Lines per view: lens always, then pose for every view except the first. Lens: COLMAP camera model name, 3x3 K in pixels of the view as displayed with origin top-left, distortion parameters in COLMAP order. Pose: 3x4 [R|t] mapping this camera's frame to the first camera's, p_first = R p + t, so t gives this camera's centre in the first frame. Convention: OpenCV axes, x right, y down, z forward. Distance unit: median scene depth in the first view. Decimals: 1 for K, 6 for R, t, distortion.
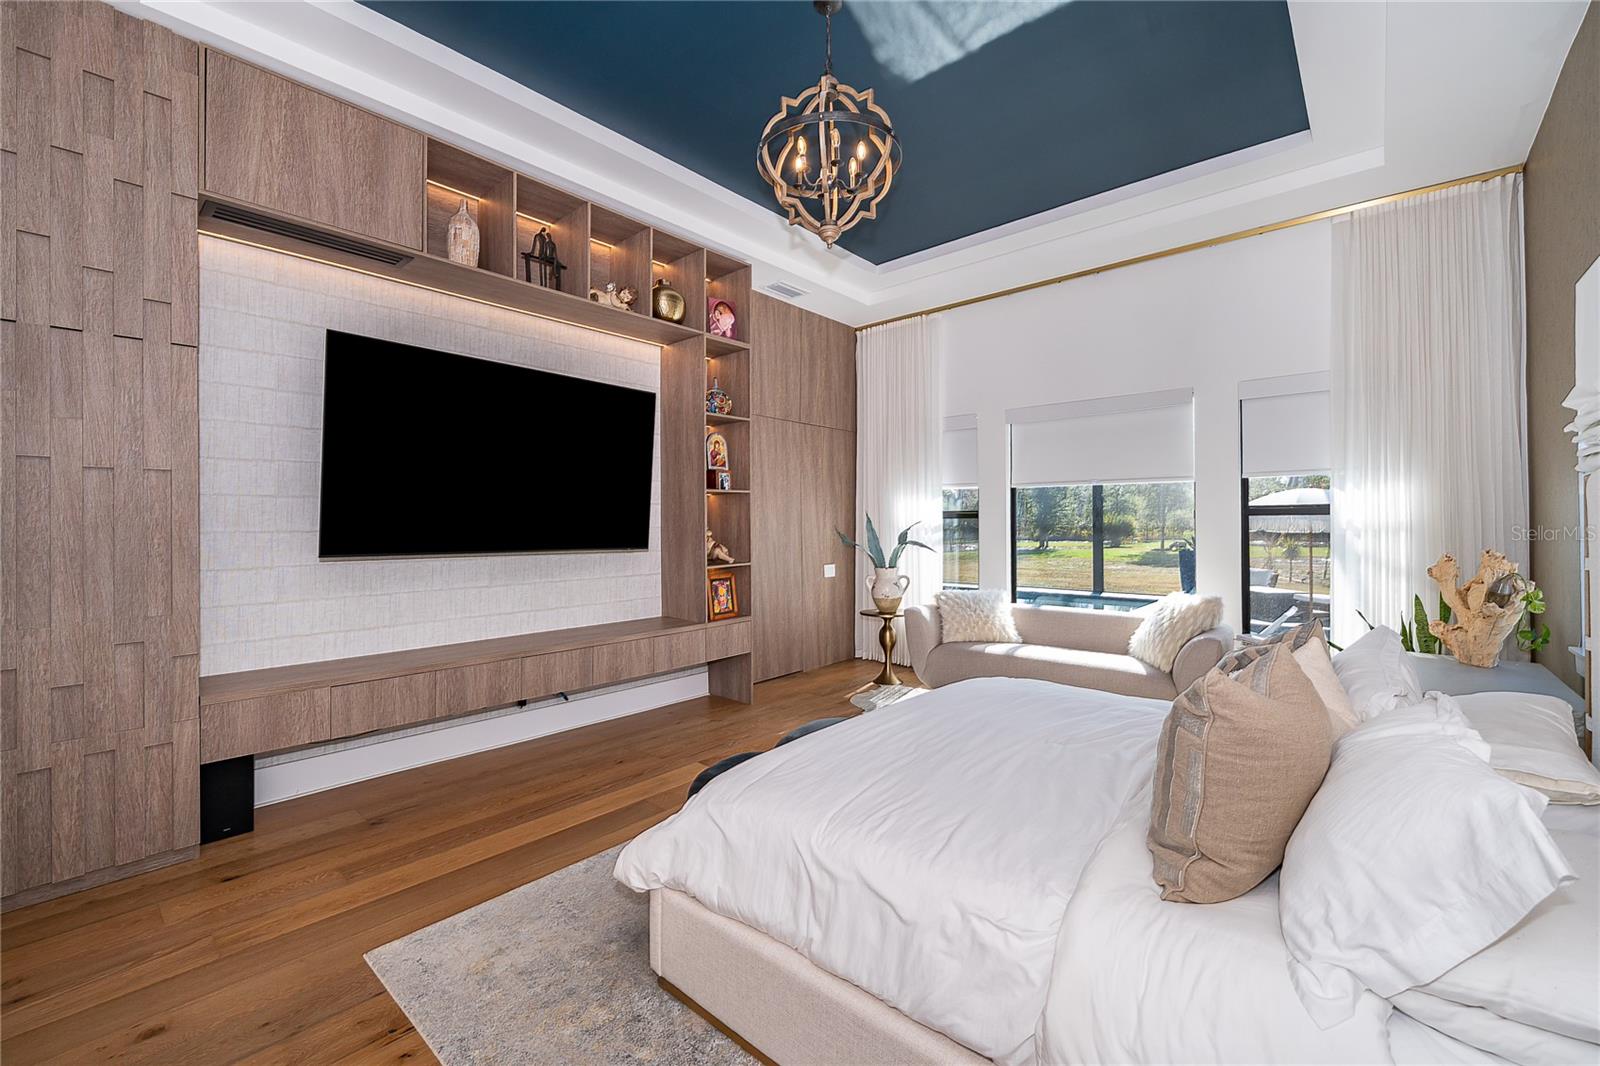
lens RADIAL K [[652.8, 0, 800.5], [0, 652.8, 525.1], [0, 0, 1]] dist [0.000080, 0.000252]
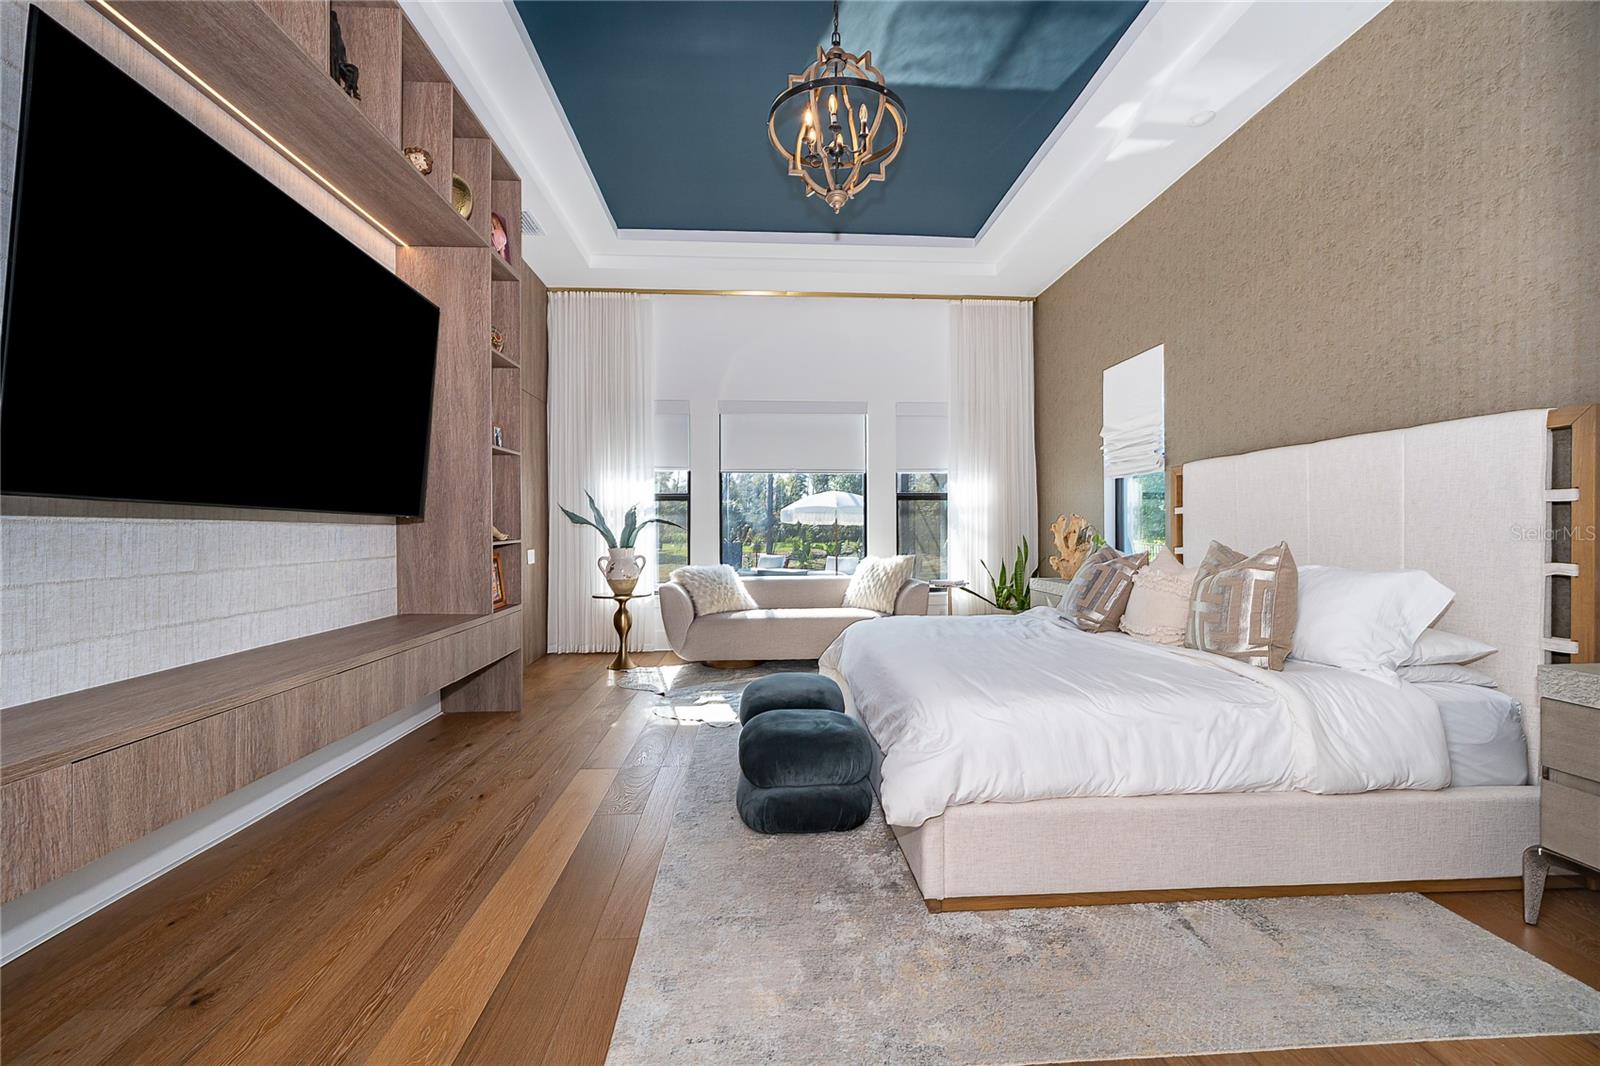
lens RADIAL K [[640.9, 0, 800.0], [0, 640.9, 533.0], [0, 0, 1]] dist [-0.000016, 0.000199]
pose [[0.708902, -0.004476, 0.705292, -0.400119], [0.002756, 0.999990, 0.003577, 0.046998], [-0.705301, -0.000592, 0.708907, 0.172983]]
